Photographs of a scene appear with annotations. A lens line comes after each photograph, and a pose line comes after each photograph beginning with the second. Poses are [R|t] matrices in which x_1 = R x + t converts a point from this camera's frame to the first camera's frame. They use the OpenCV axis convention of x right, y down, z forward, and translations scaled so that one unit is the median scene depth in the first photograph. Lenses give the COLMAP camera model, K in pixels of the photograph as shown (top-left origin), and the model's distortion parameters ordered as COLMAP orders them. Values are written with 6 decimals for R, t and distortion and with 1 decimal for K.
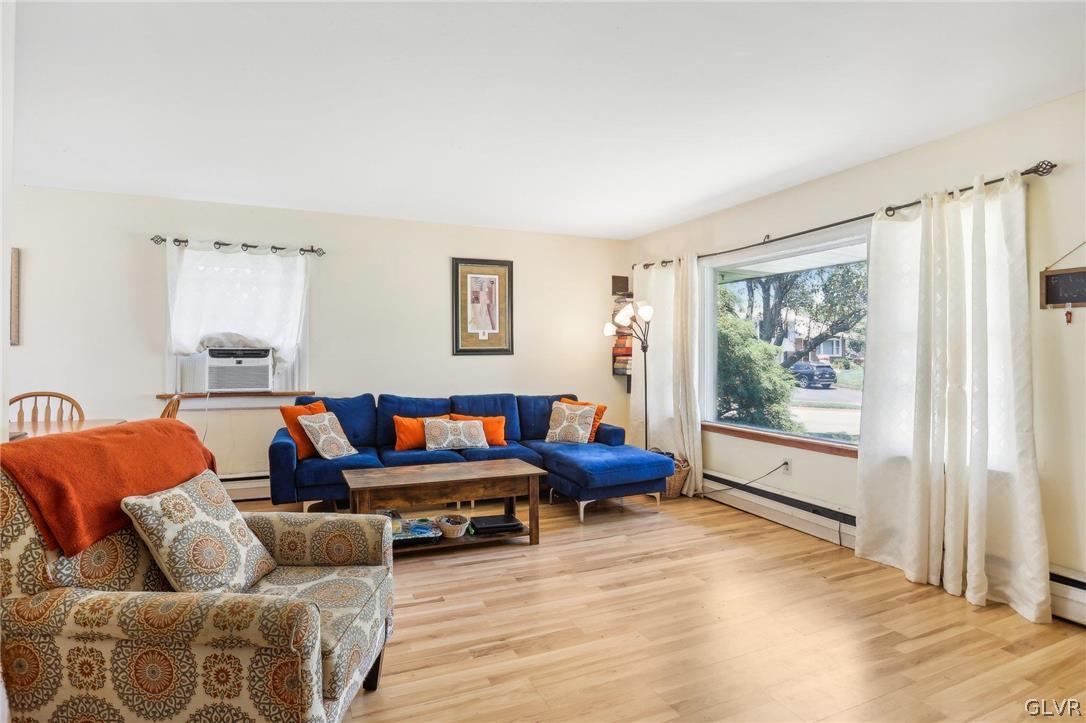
lens RADIAL K [[535.4, 0, 543.3], [0, 535.4, 356.1], [0, 0, 1]] dist [-0.071640, -0.000518]
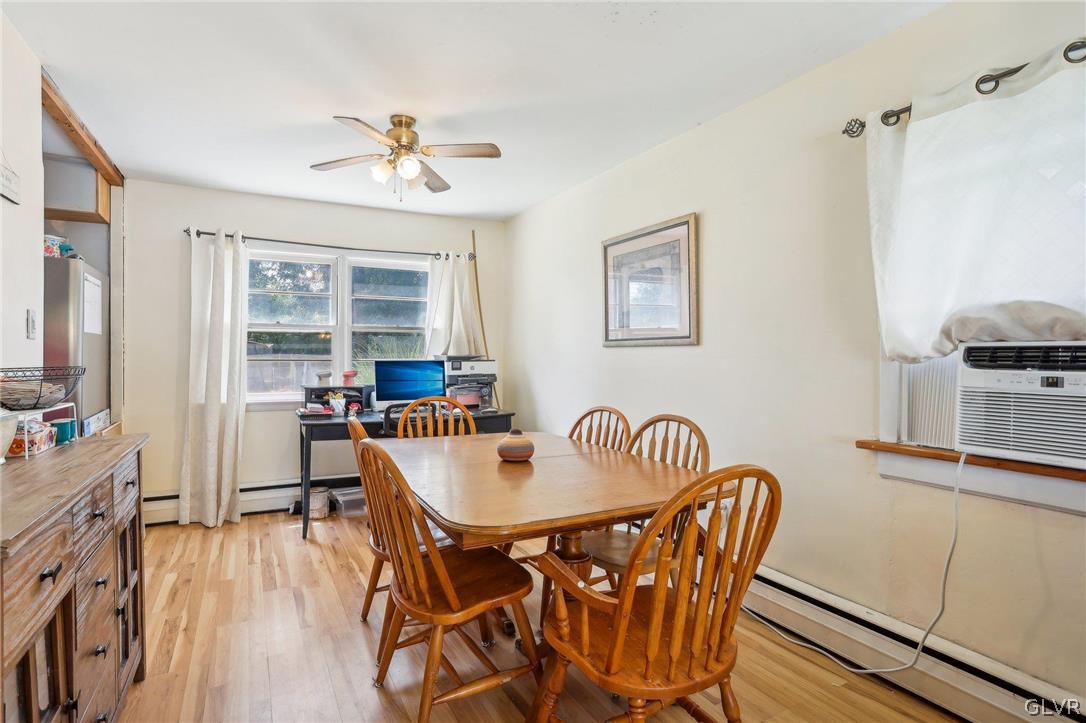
lens RADIAL K [[544.0, 0, 525.9], [0, 544.0, 358.0], [0, 0, 1]] dist [-0.053198, 0.035928]
pose [[0.066387, 0.004616, -0.997783, -0.242111], [-0.003595, 0.999984, 0.004387, -0.005110], [0.997787, 0.003296, 0.066402, 0.616525]]
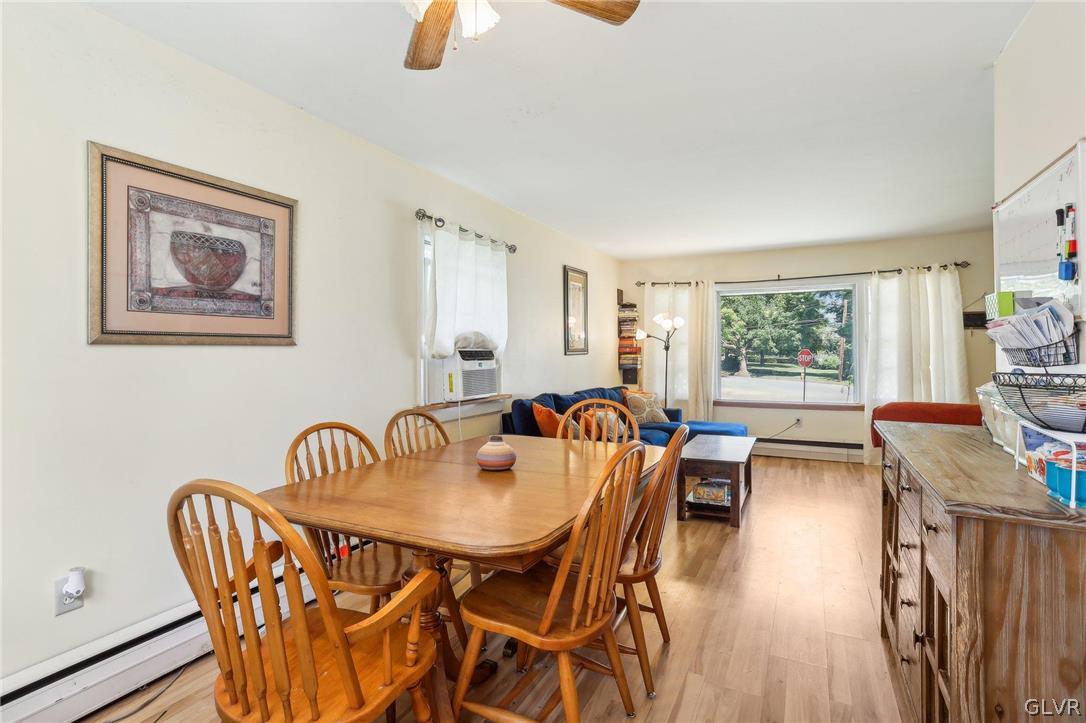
lens RADIAL K [[544.0, 0, 525.9], [0, 544.0, 358.0], [0, 0, 1]] dist [-0.053198, 0.035928]
pose [[0.782938, -0.014085, 0.621940, -1.102435], [0.009519, 0.999898, 0.010662, -0.009323], [-0.622027, -0.002428, 0.782992, 0.218914]]
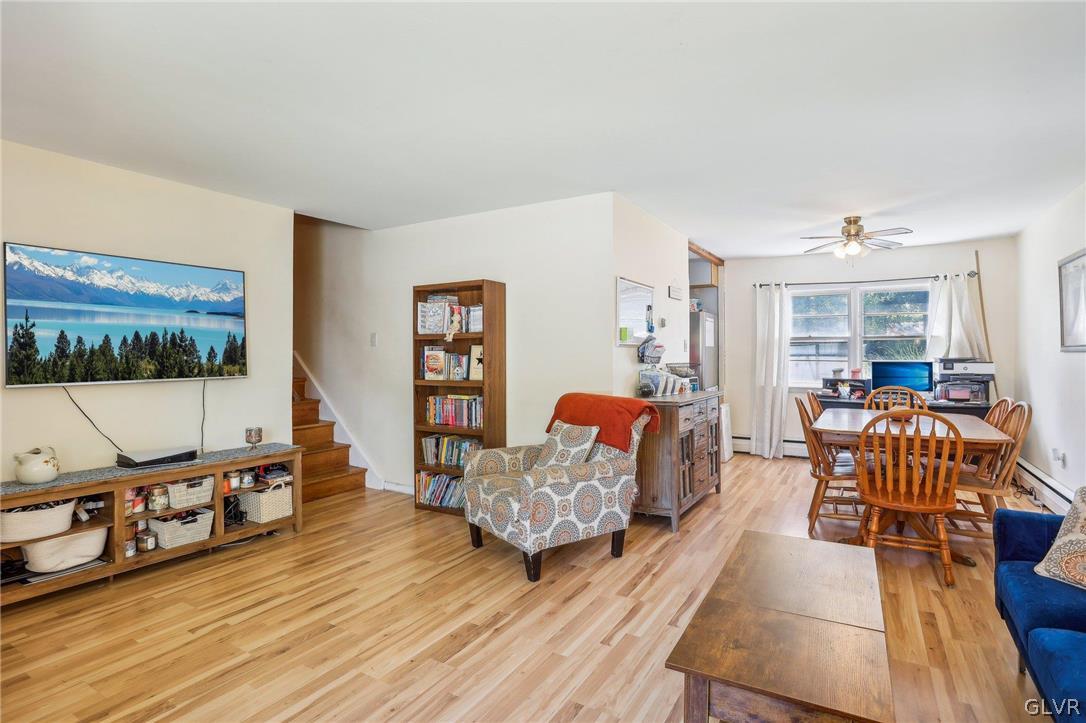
lens RADIAL K [[559.4, 0, 526.0], [0, 559.4, 347.4], [0, 0, 1]] dist [-0.075968, 0.041380]
pose [[-0.822339, -0.008378, -0.568936, 0.276407], [-0.003013, 0.999942, -0.010371, -0.013651], [0.568990, -0.006814, -0.822316, 1.044543]]
